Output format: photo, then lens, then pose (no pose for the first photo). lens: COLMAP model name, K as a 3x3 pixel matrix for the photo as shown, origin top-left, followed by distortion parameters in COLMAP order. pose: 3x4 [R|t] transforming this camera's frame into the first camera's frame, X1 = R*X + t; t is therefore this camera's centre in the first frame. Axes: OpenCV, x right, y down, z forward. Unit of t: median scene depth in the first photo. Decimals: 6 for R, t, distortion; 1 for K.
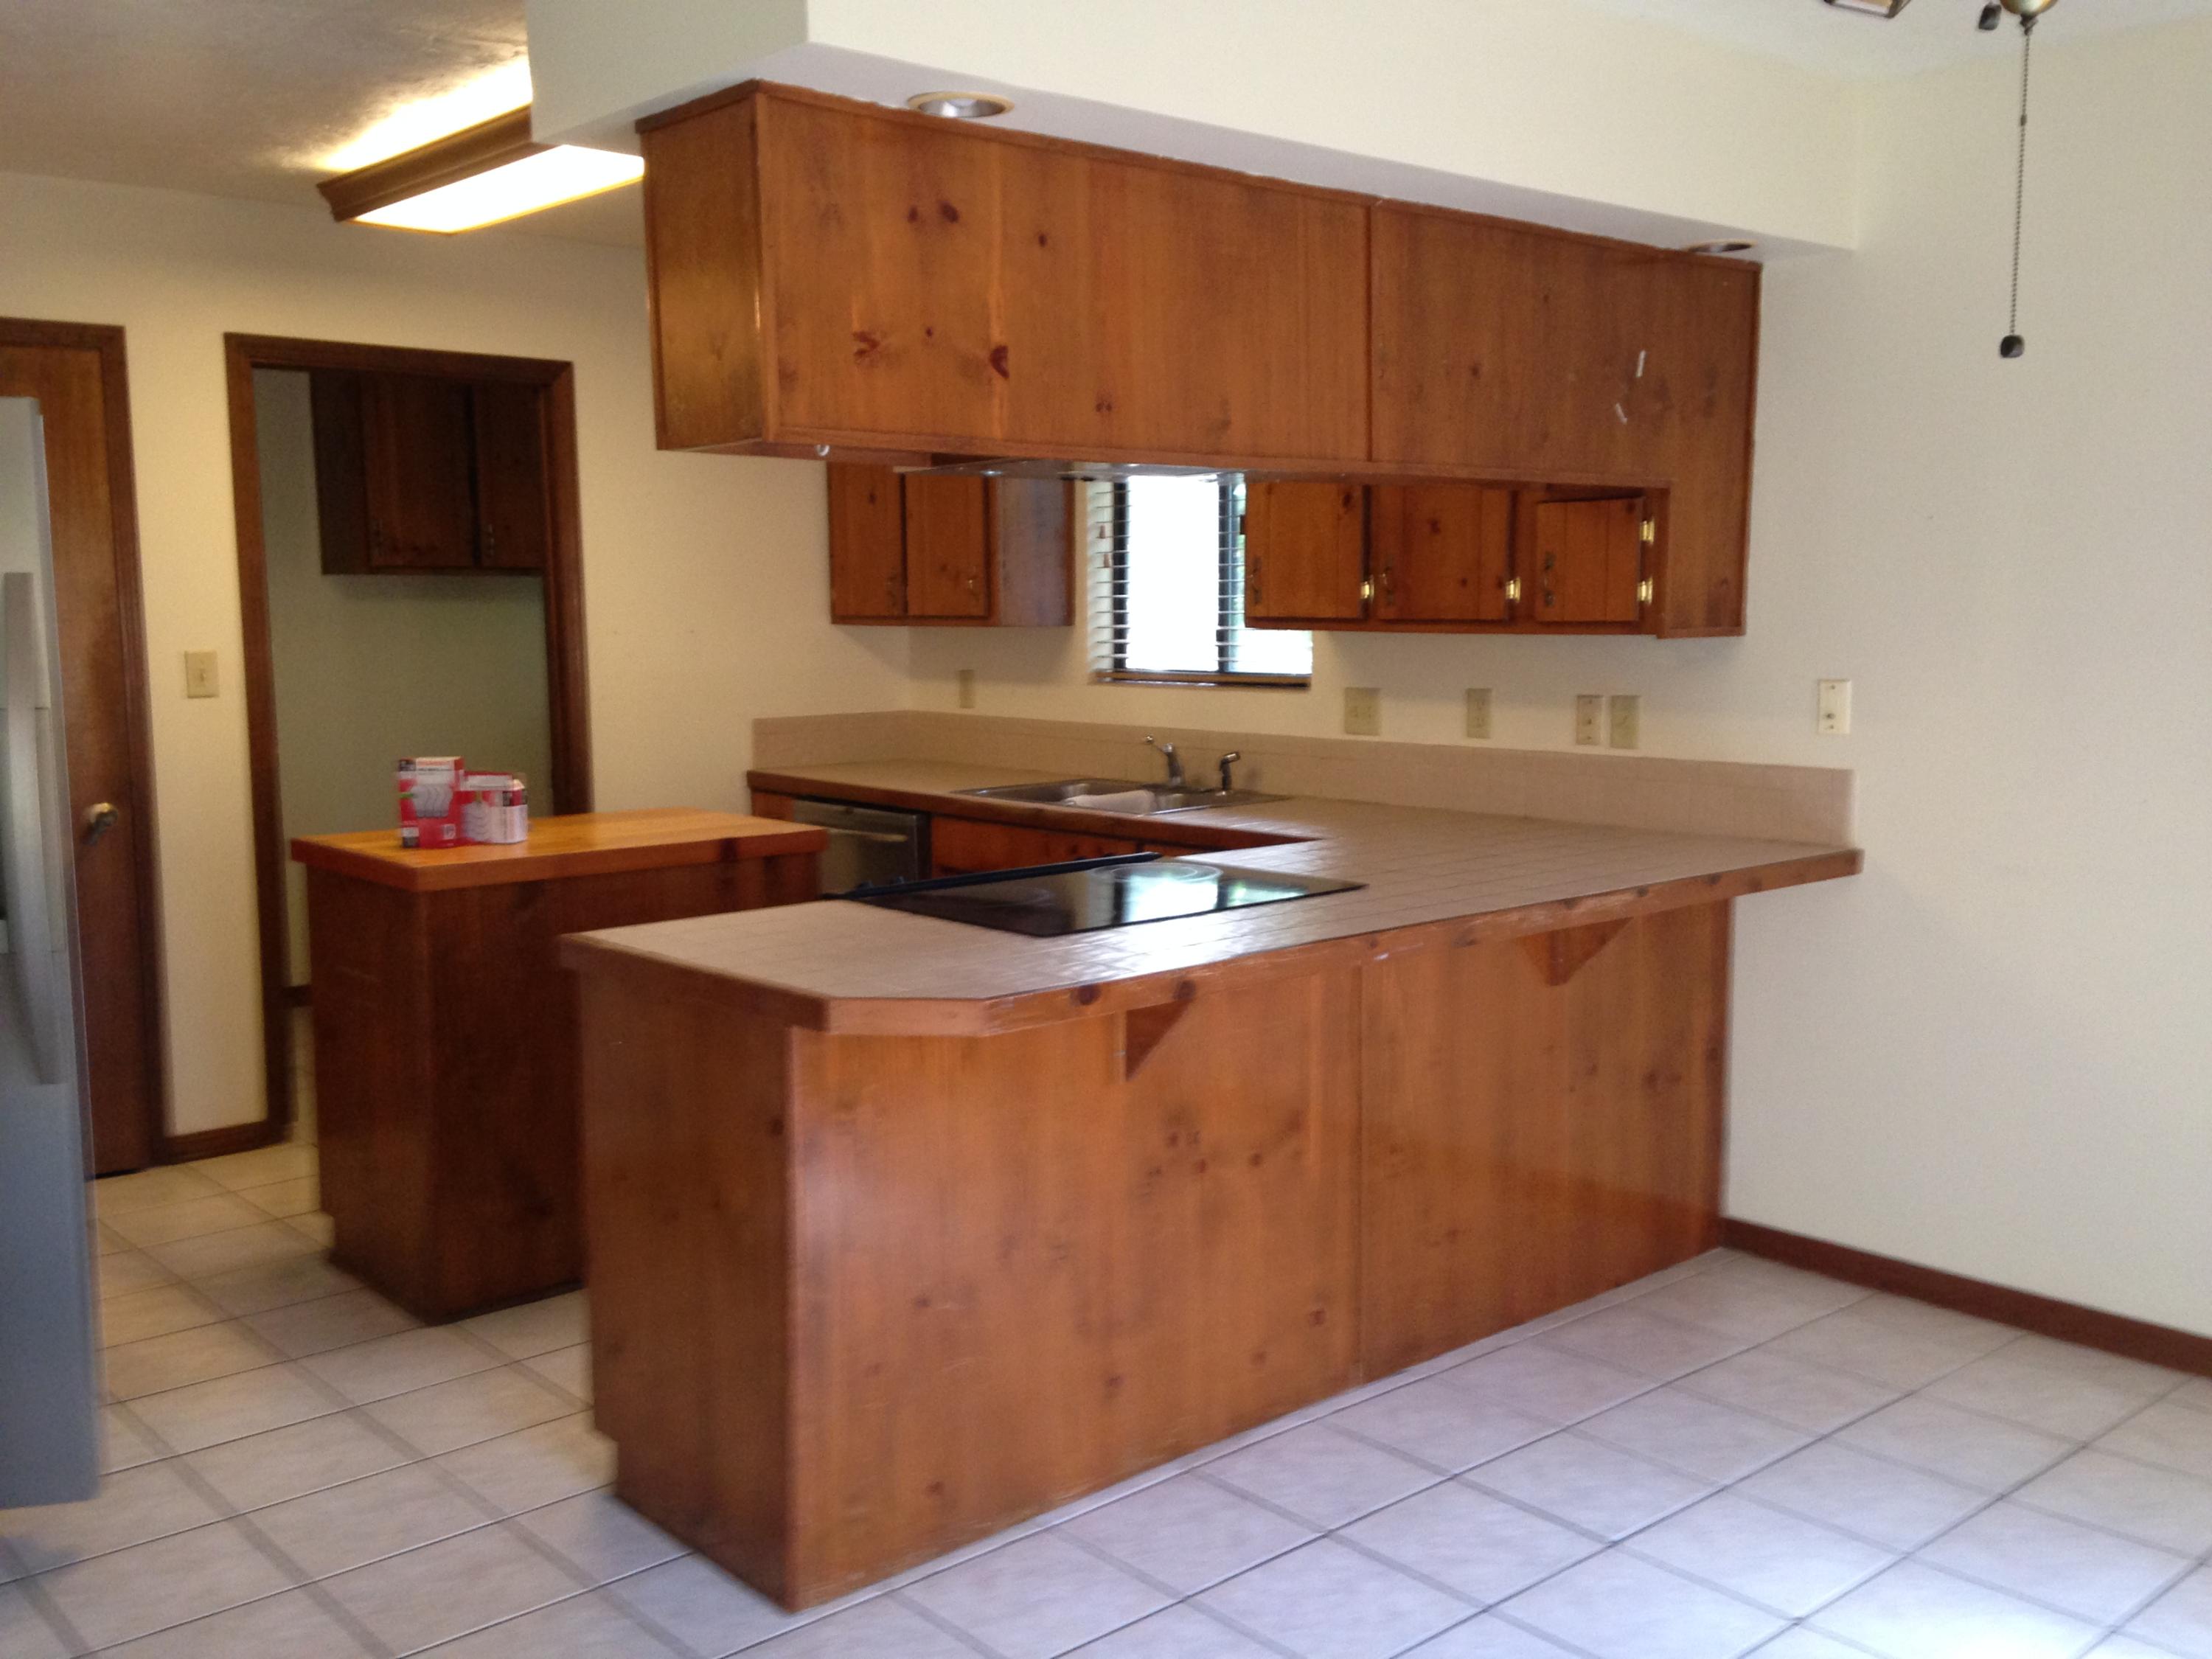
lens RADIAL K [[2009.4, 0, 1104.2], [0, 2009.4, 833.8], [0, 0, 1]] dist [0.071074, 0.000000]
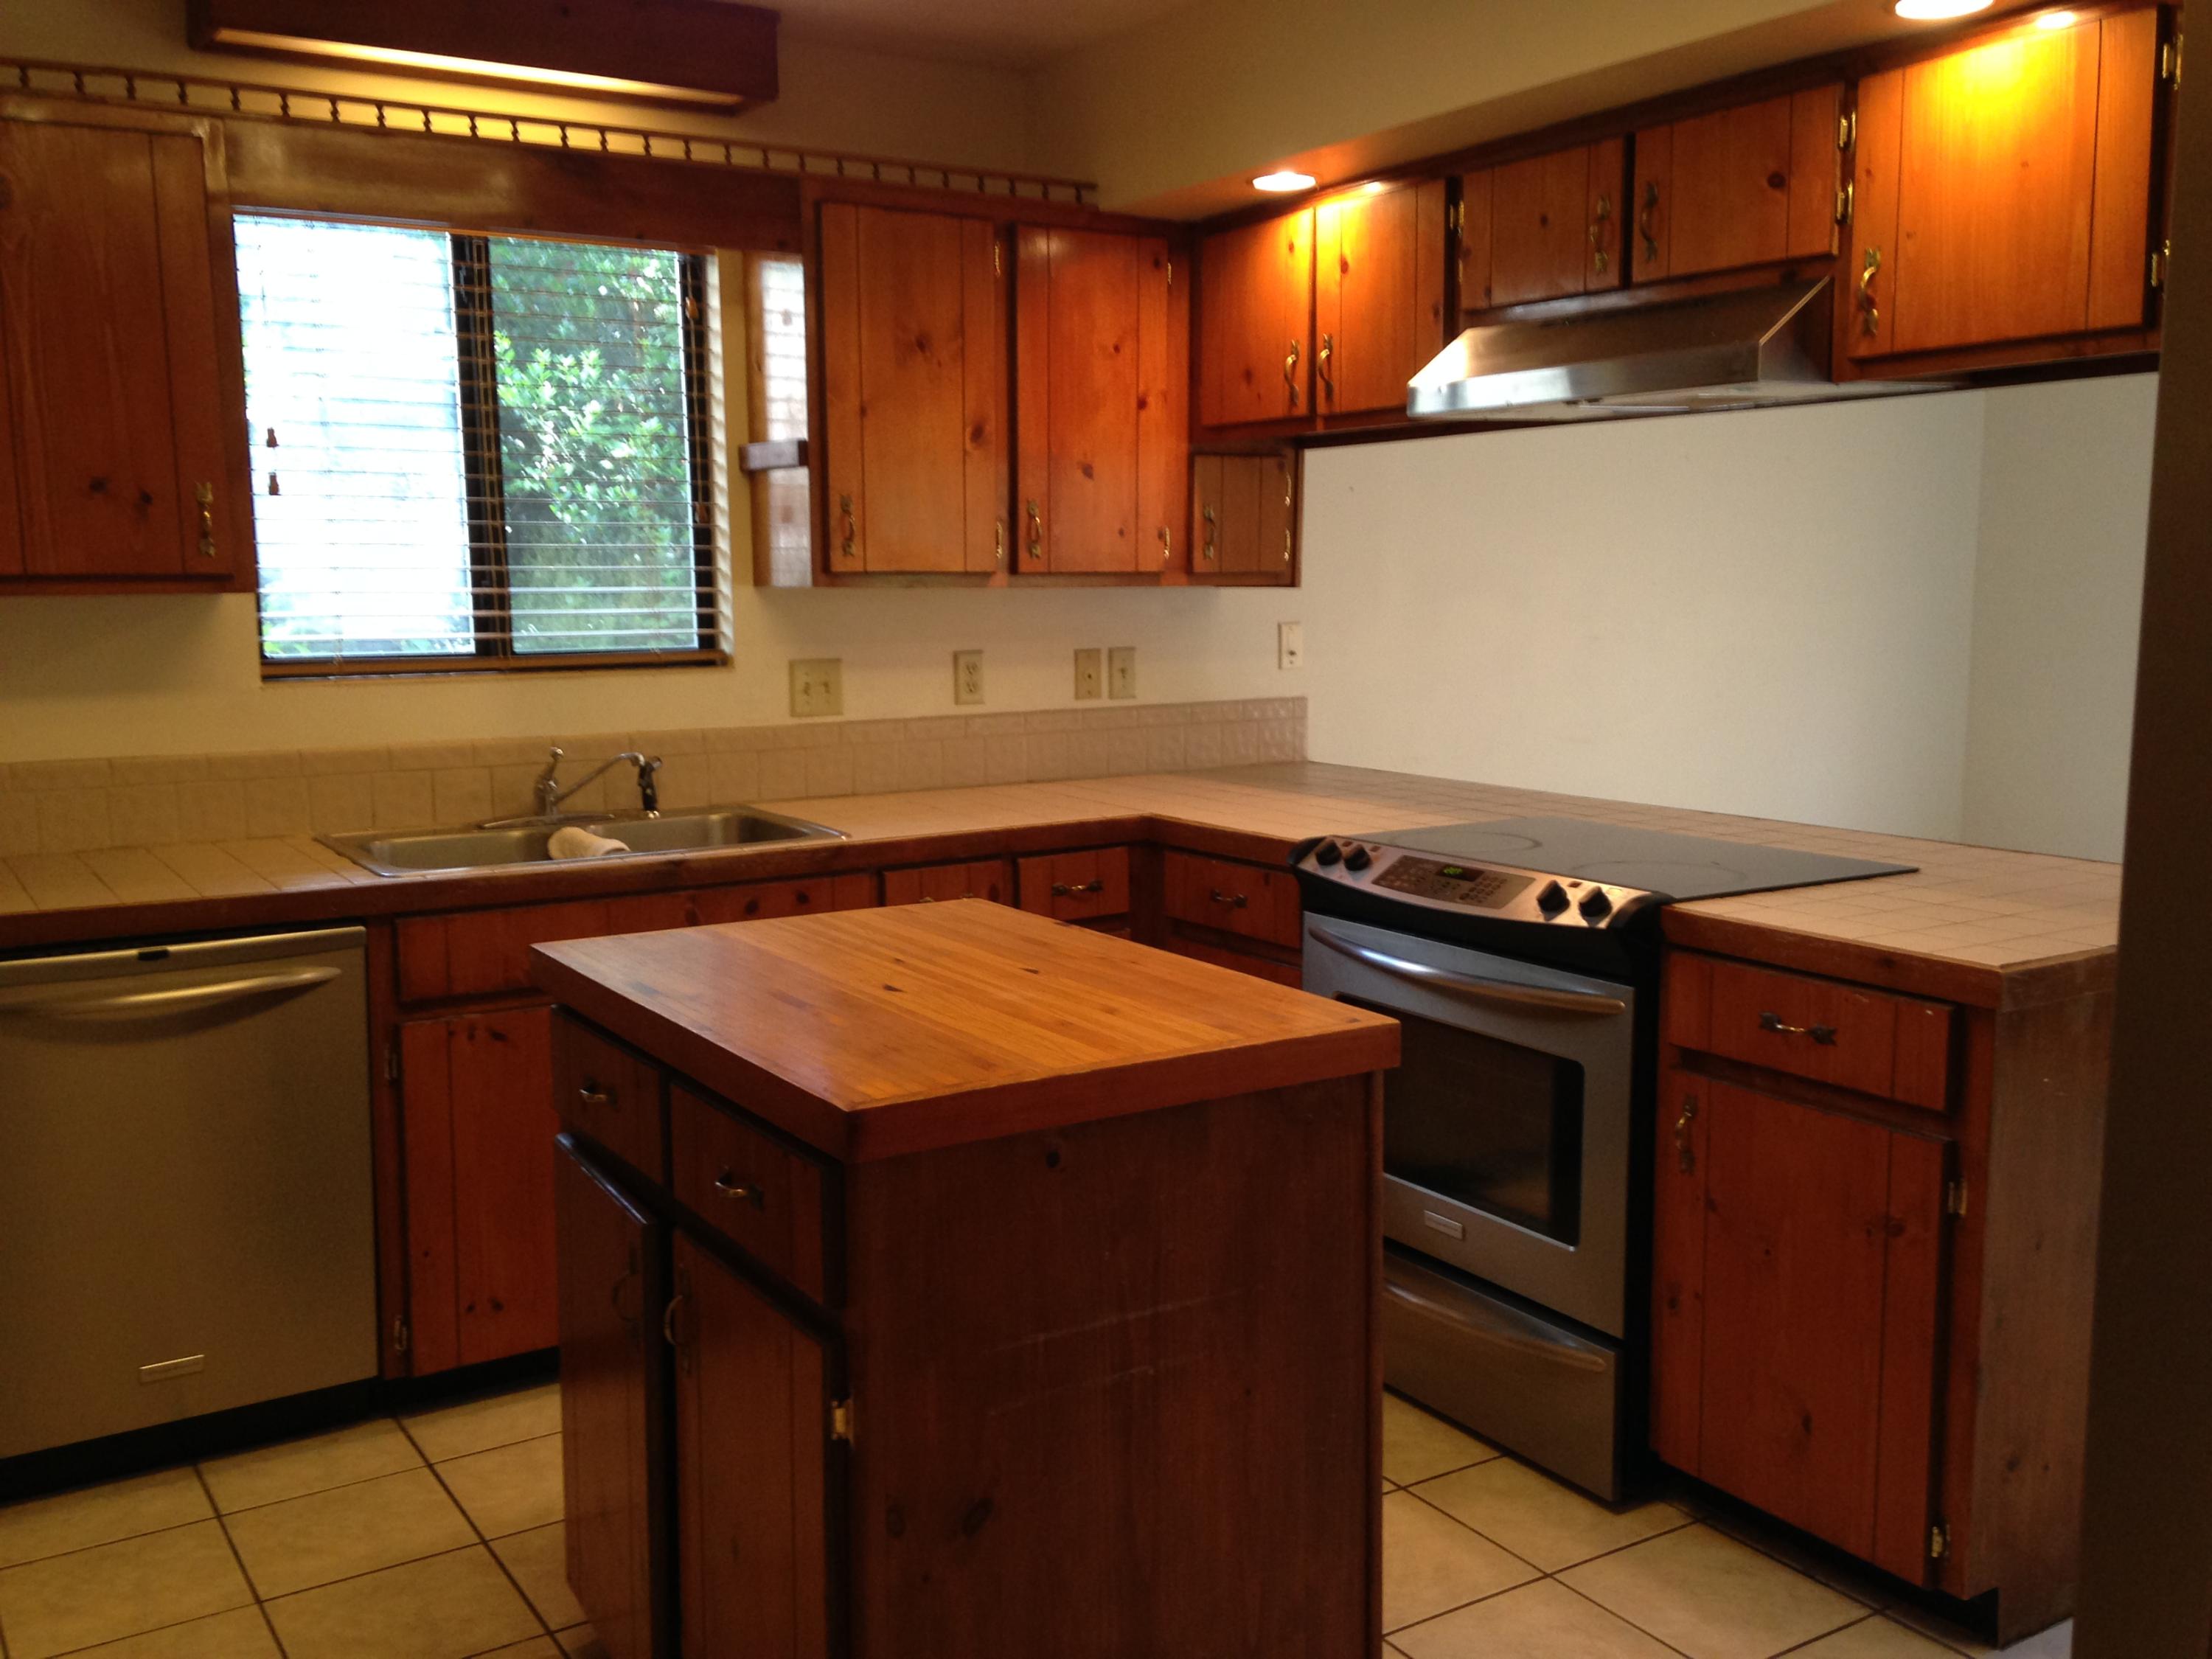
lens RADIAL K [[2009.4, 0, 1107.5], [0, 2009.4, 826.1], [0, 0, 1]] dist [0.071074, 0.000000]
pose [[0.142977, -0.127688, 0.981455, -0.716044], [0.118022, 0.986767, 0.111186, -0.088348], [-0.982664, 0.099936, 0.156154, 0.814298]]
